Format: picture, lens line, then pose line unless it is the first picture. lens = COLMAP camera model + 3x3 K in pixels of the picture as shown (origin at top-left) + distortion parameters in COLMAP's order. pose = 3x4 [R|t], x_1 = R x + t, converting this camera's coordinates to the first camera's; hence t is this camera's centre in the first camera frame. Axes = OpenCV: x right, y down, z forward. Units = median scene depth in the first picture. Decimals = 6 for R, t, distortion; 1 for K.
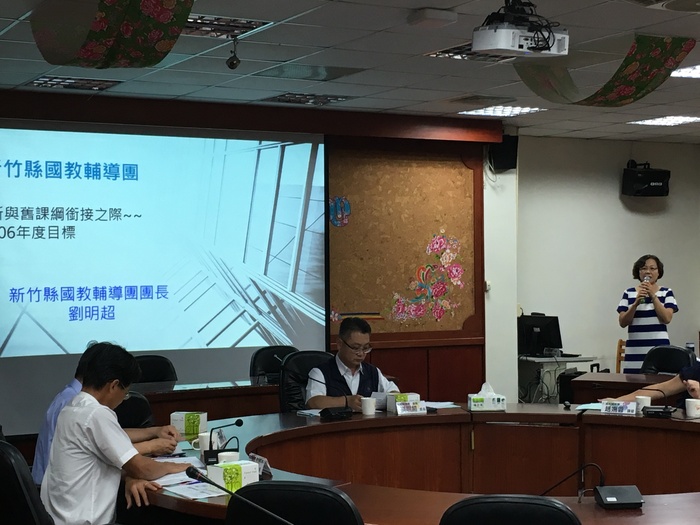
lens RADIAL K [[1276.8, 0, 350.7], [0, 1276.8, 267.8], [0, 0, 1]] dist [0.031930, 0.000000]
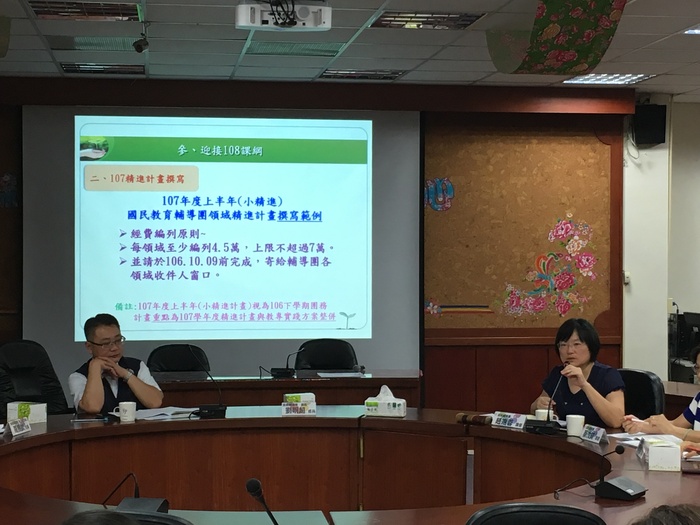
lens RADIAL K [[1397.1, 0, 350.2], [0, 1397.1, 263.8], [0, 0, 1]] dist [0.056261, 0.000000]
pose [[0.936382, 0.011449, -0.350797, 0.277788], [-0.007749, 0.999899, 0.011949, -0.005617], [0.350898, -0.008470, 0.936375, 0.037546]]
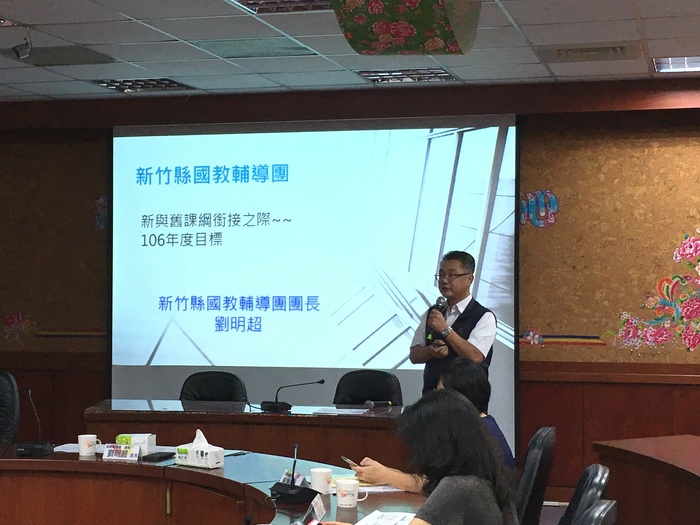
lens RADIAL K [[1336.2, 0, 352.7], [0, 1336.2, 263.0], [0, 0, 1]] dist [0.080660, 0.000000]
pose [[0.725174, 0.003213, -0.688558, 0.477296], [-0.005089, 0.999987, -0.000694, -0.008328], [0.688547, 0.004008, 0.725181, 0.300087]]
